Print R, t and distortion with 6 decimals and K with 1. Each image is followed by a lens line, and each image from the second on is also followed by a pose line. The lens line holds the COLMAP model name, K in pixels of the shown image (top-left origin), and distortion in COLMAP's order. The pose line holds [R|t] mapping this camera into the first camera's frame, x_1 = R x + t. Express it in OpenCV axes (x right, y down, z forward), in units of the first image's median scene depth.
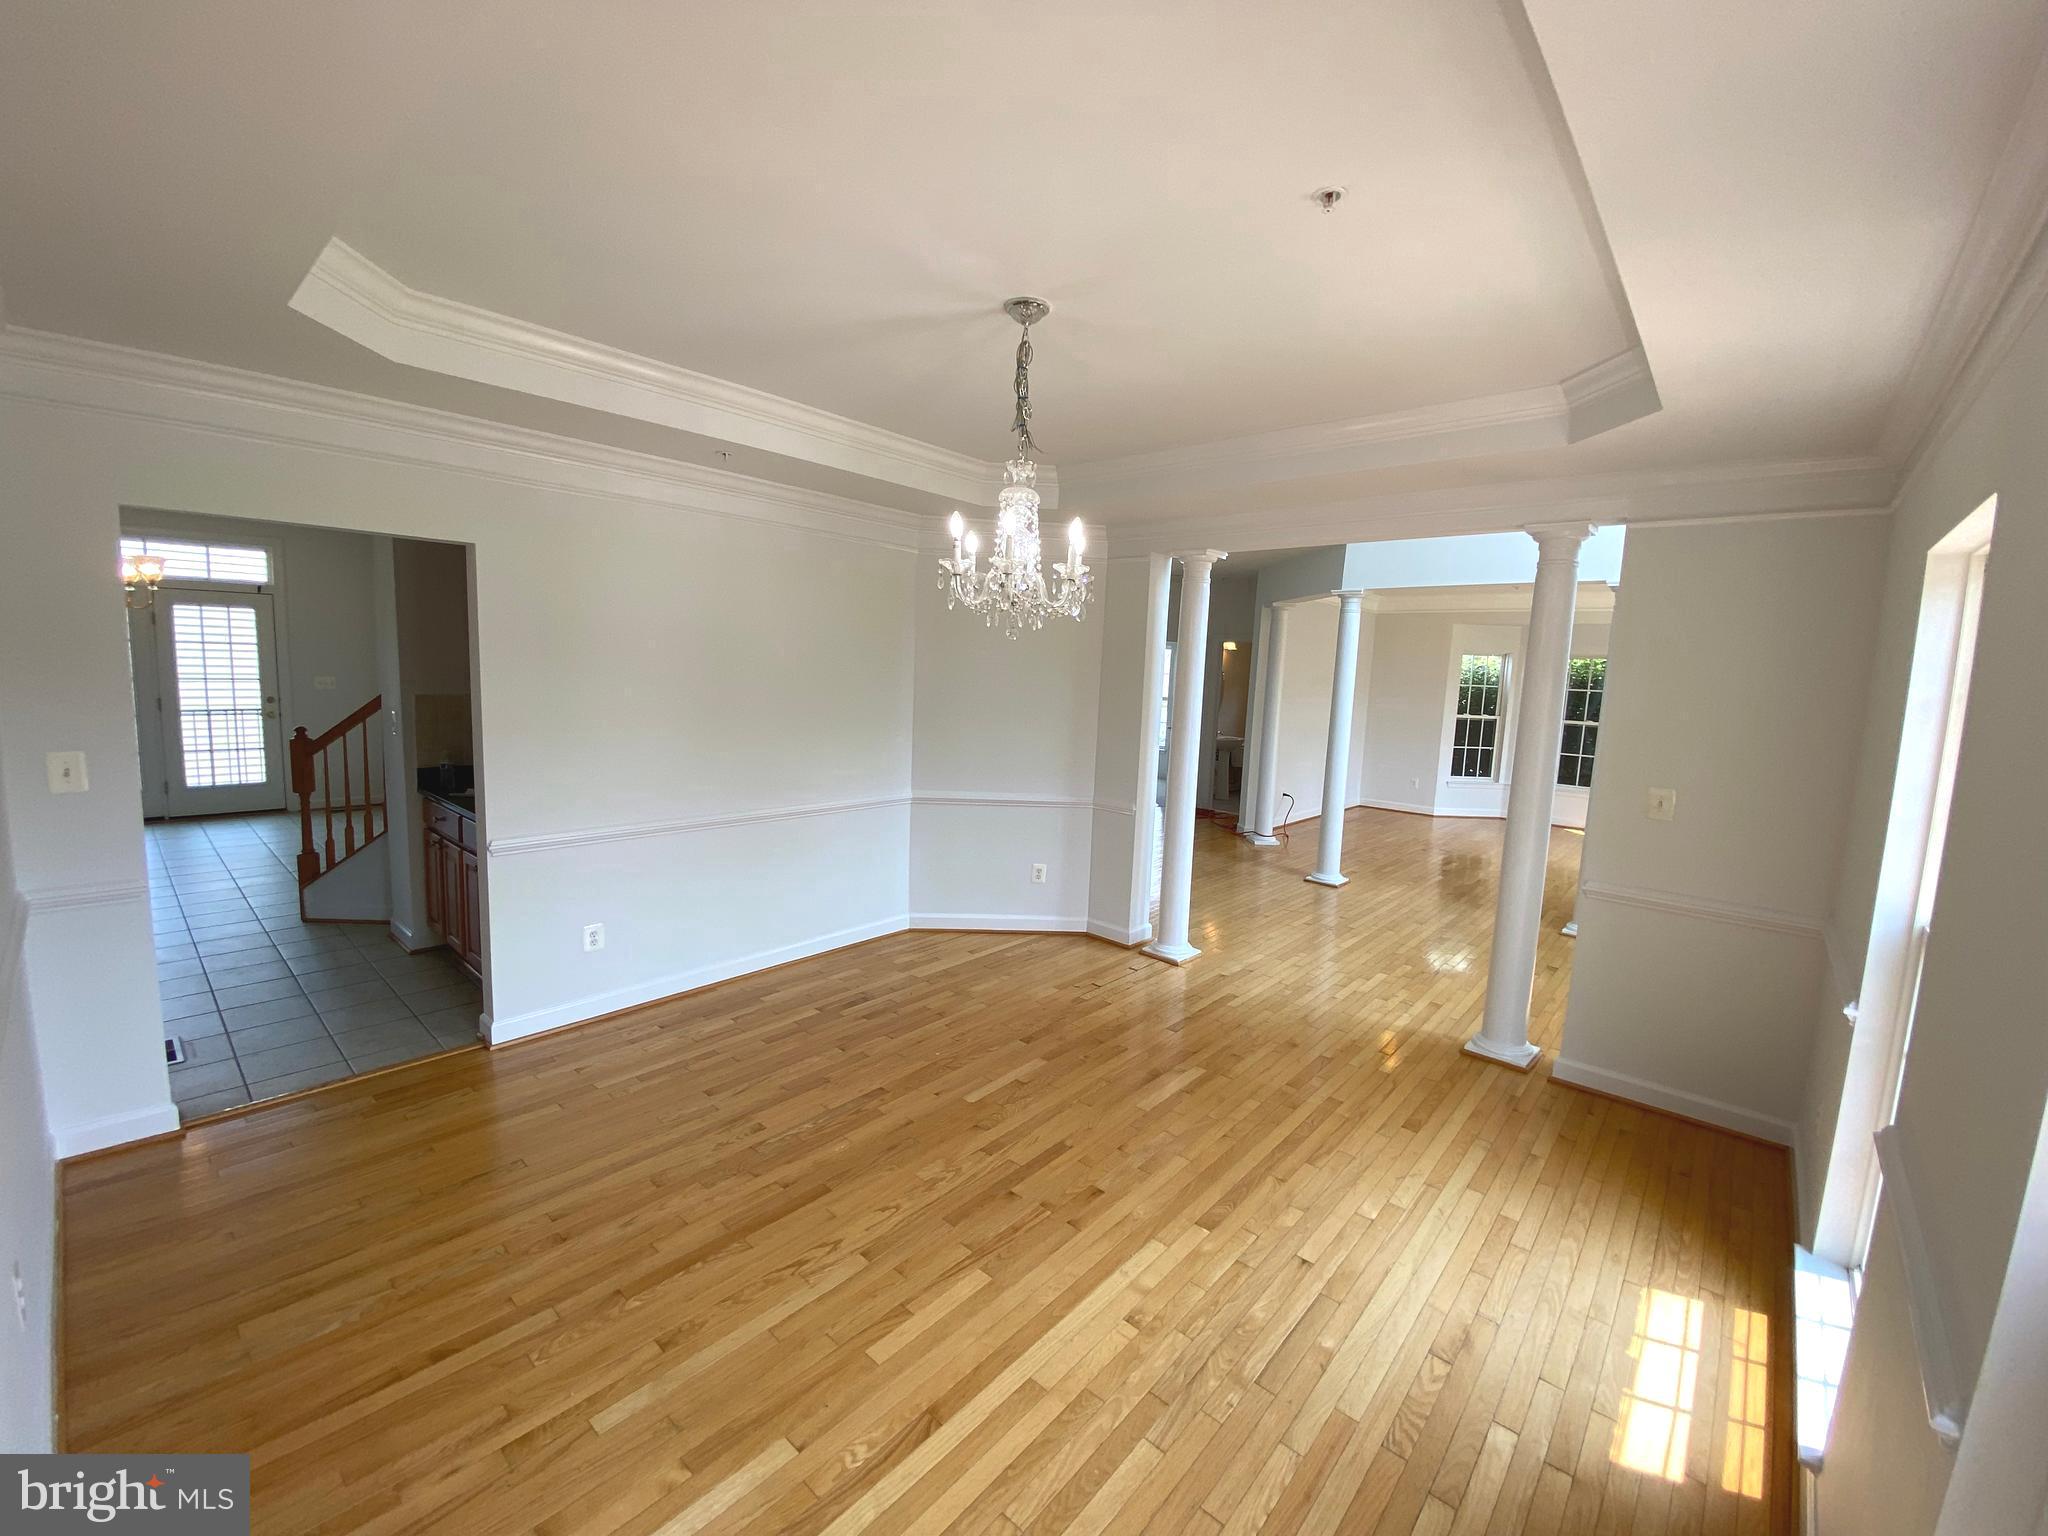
lens RADIAL K [[835.0, 0, 1023.8], [0, 835.0, 754.4], [0, 0, 1]] dist [0.003545, -0.005580]
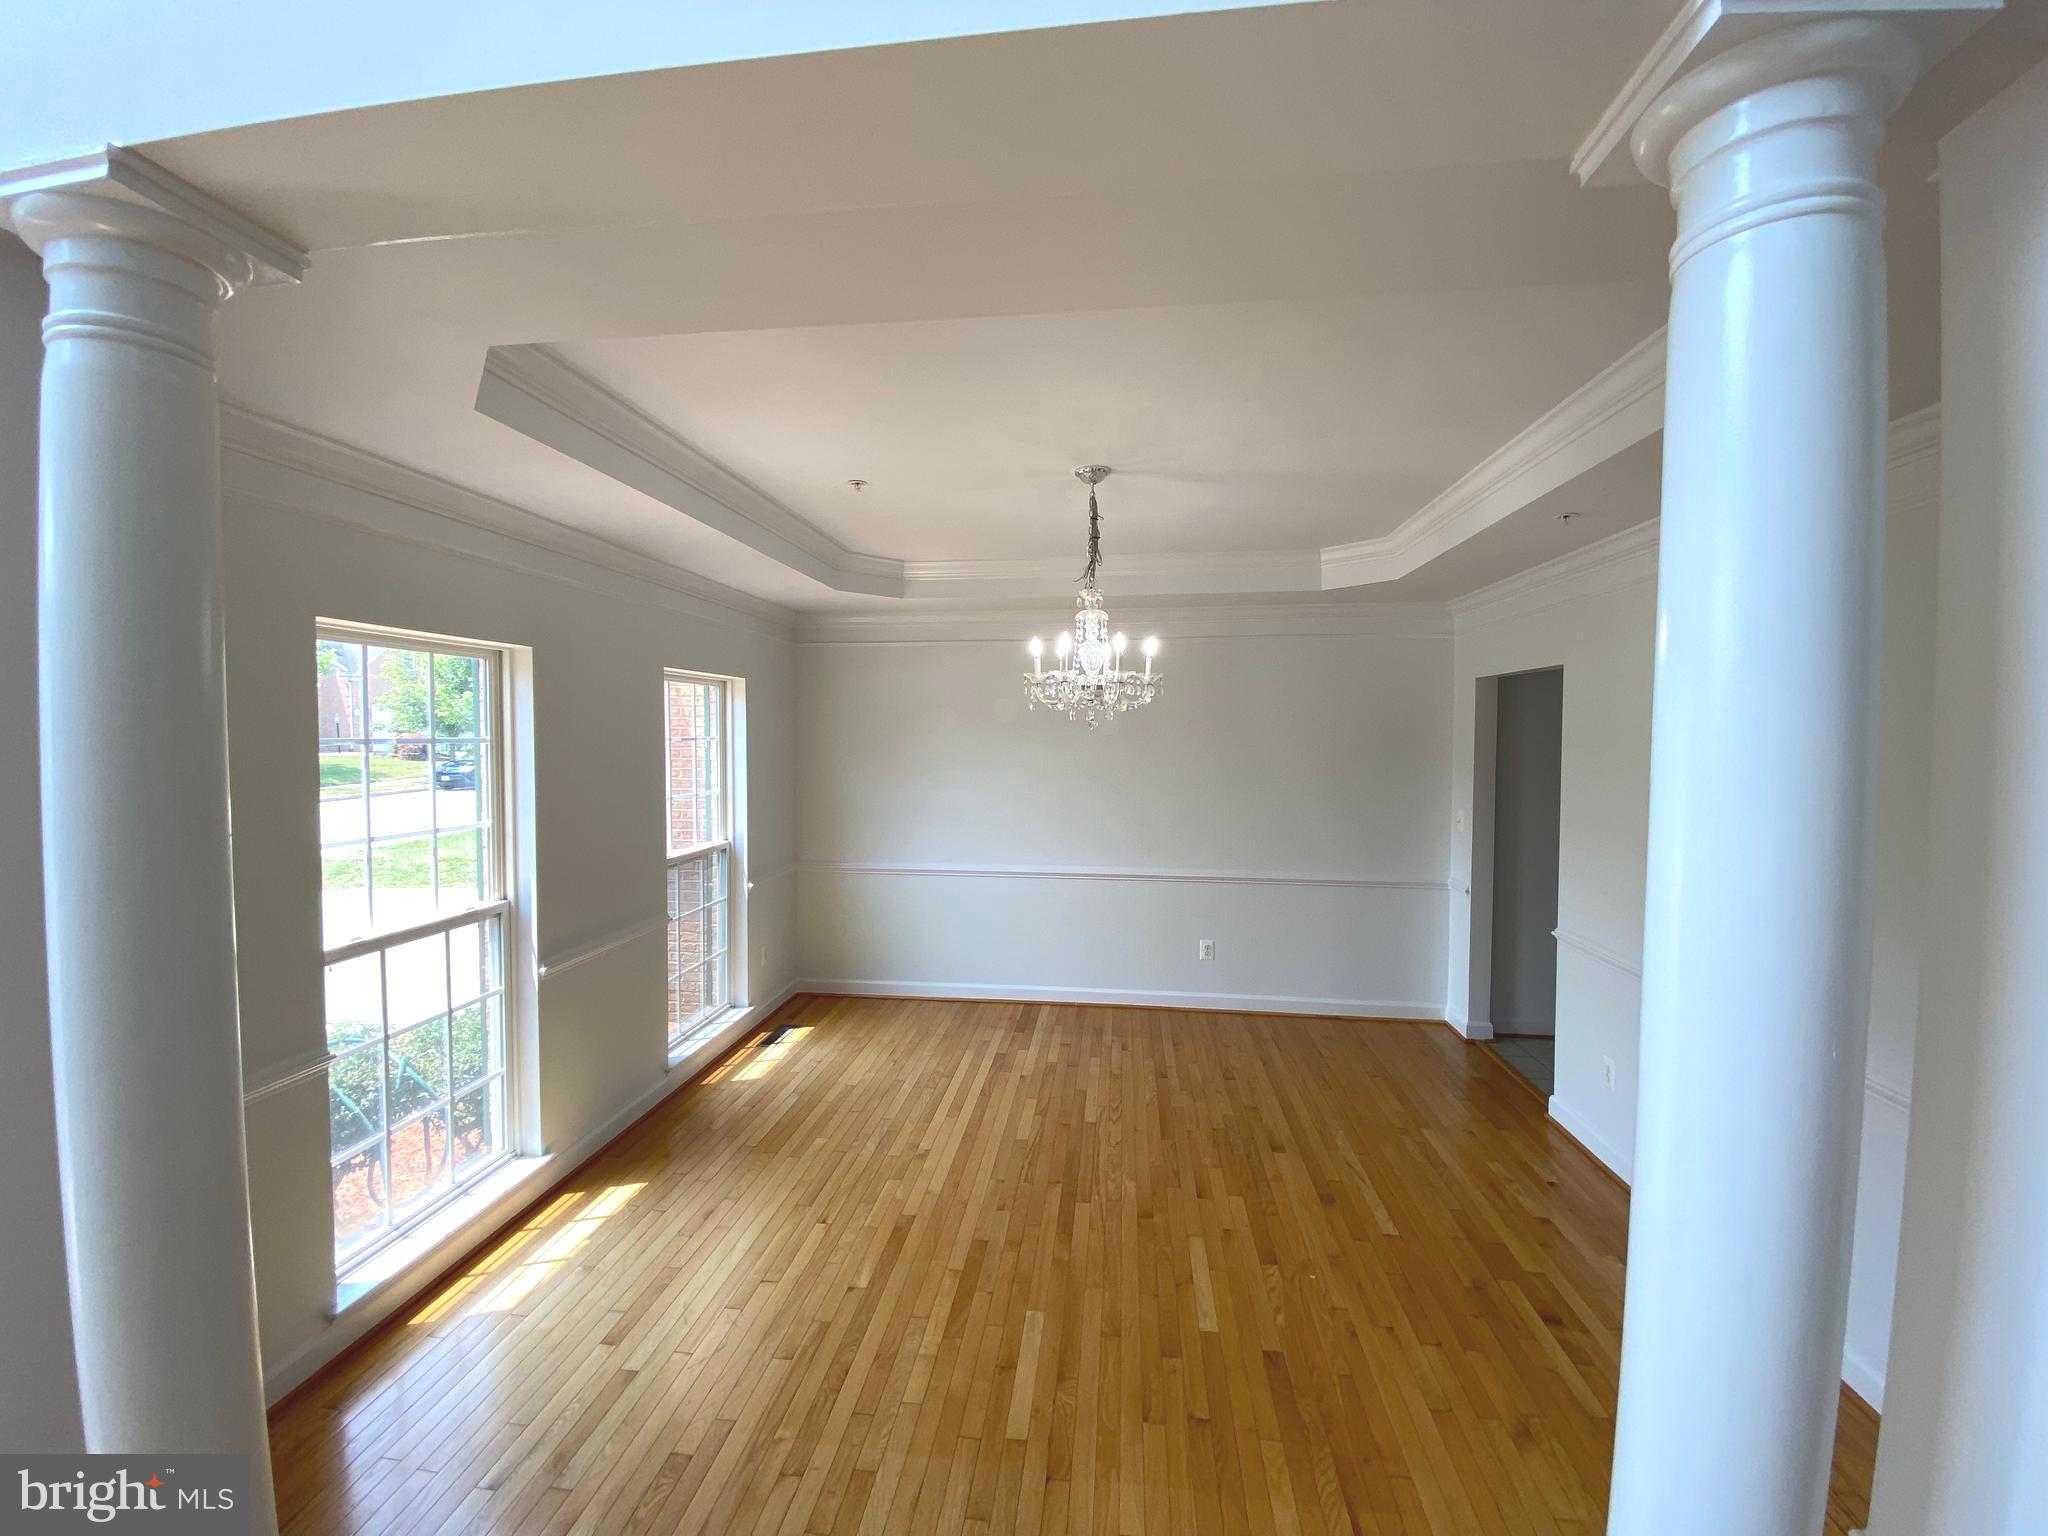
lens RADIAL K [[835.0, 0, 1023.6], [0, 835.0, 764.0], [0, 0, 1]] dist [0.003545, -0.005580]
pose [[-0.824186, -0.016830, -0.566069, 0.664766], [-0.101203, 0.987845, 0.117980, -0.197035], [0.557203, 0.154525, -0.815872, 1.711588]]
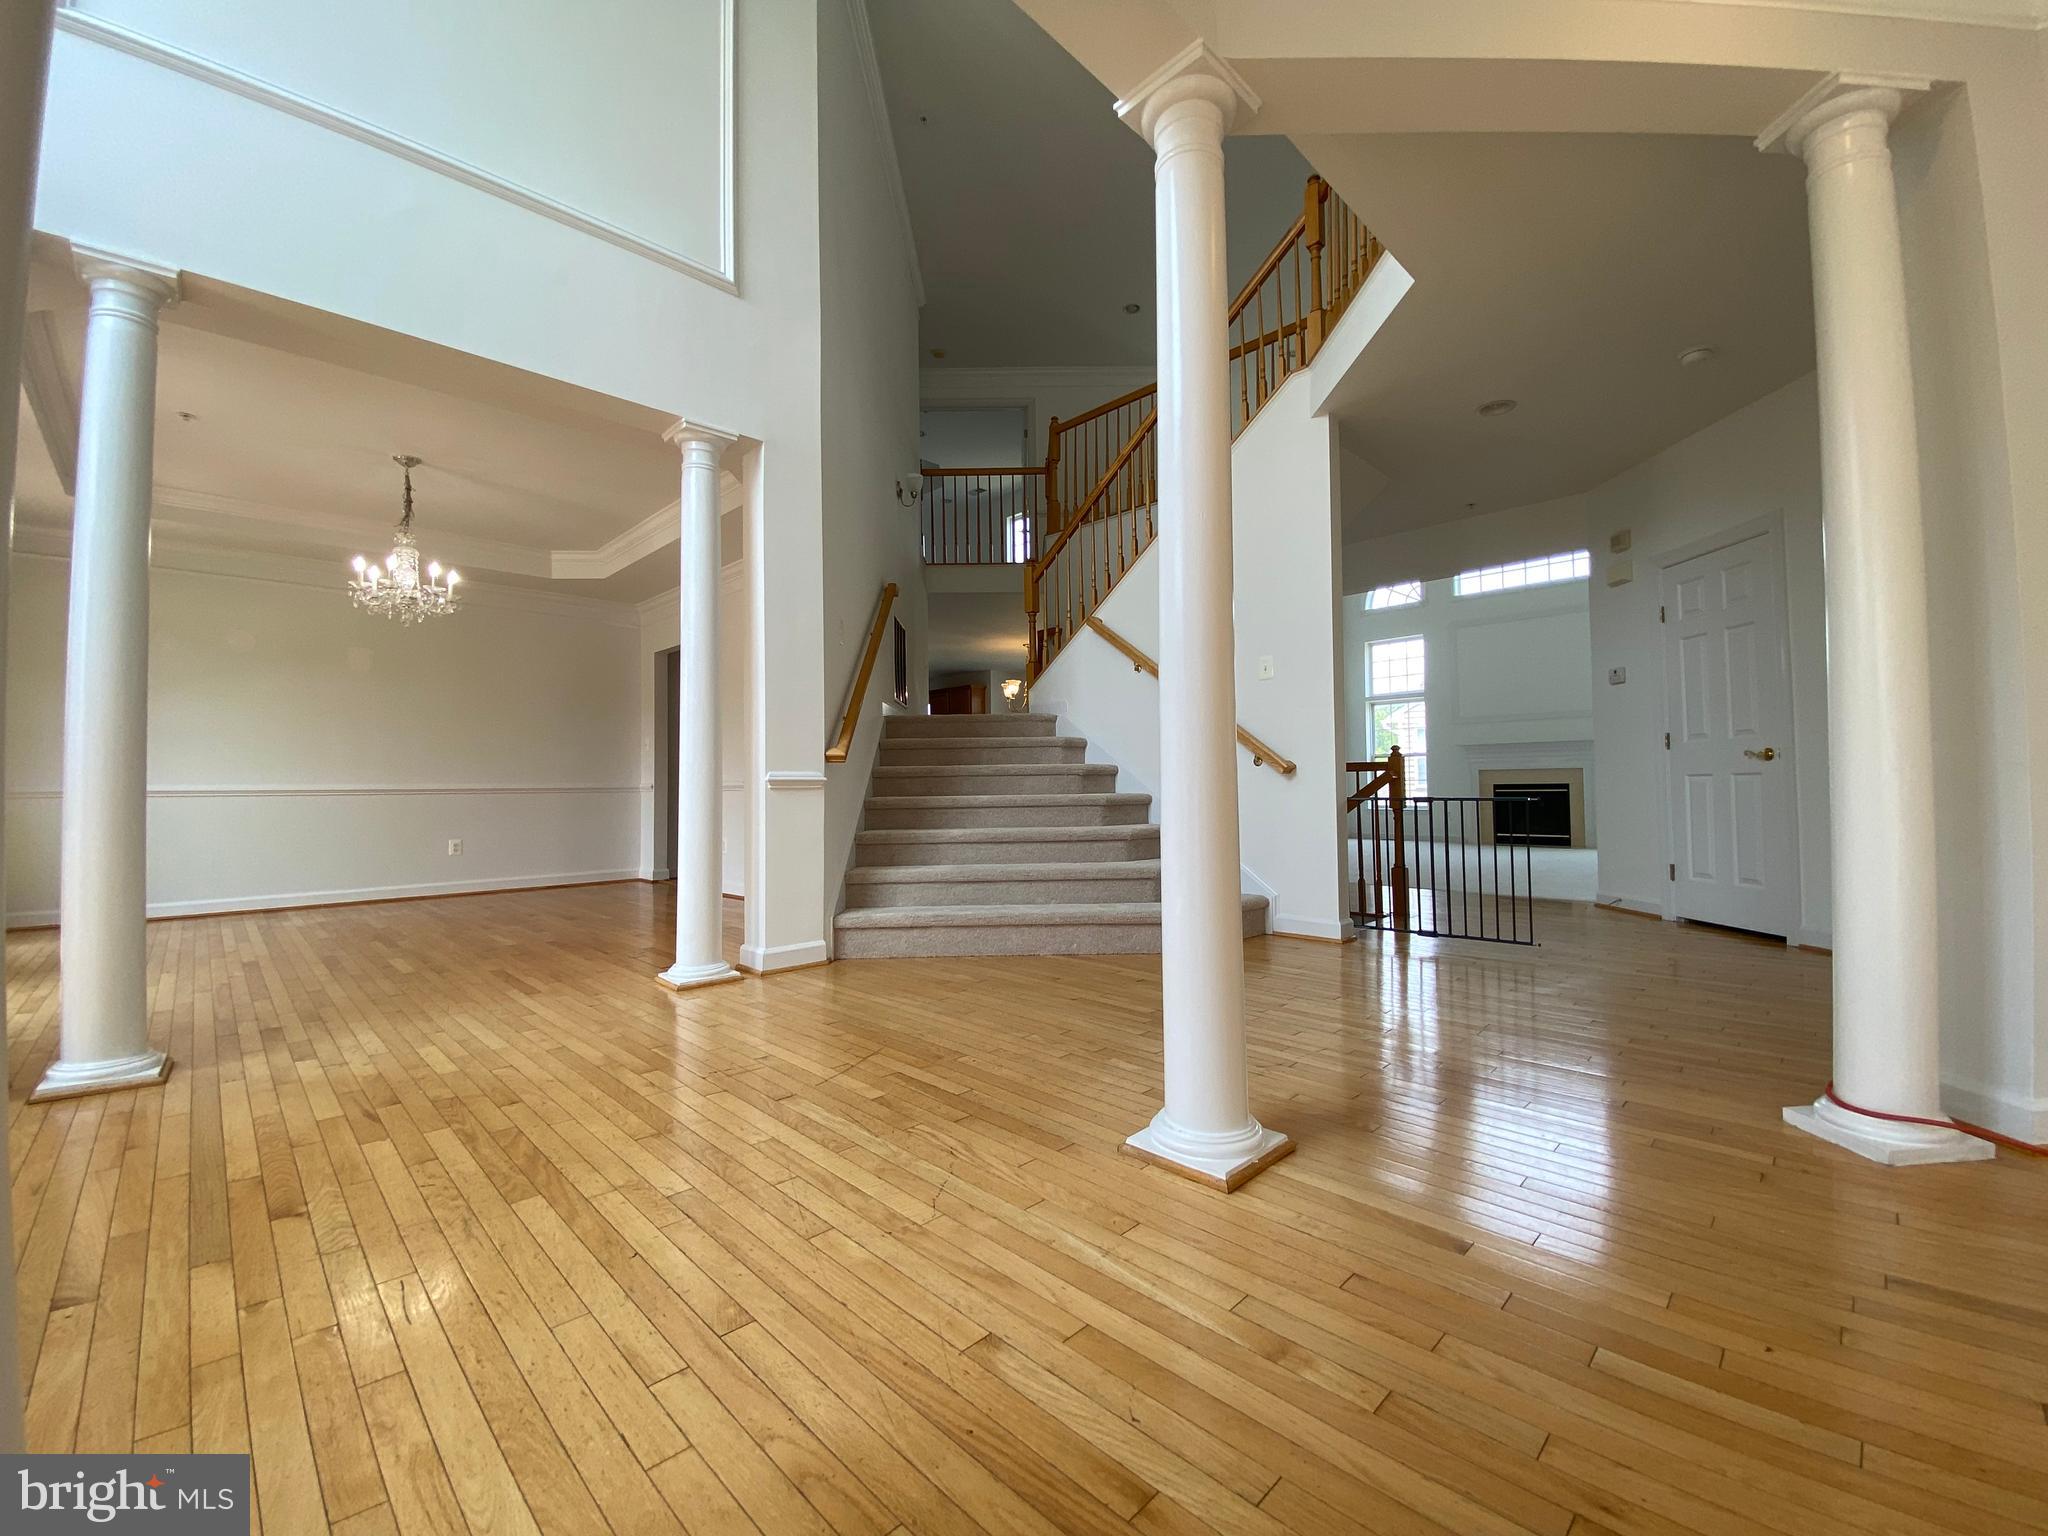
lens RADIAL K [[835.0, 0, 1031.8], [0, 835.0, 756.6], [0, 0, 1]] dist [0.003545, -0.005580]
pose [[-0.060765, -0.069831, -0.995706, 1.425975], [-0.106741, 0.992284, -0.063077, 0.072236], [0.992428, 0.102450, -0.067750, 2.169068]]
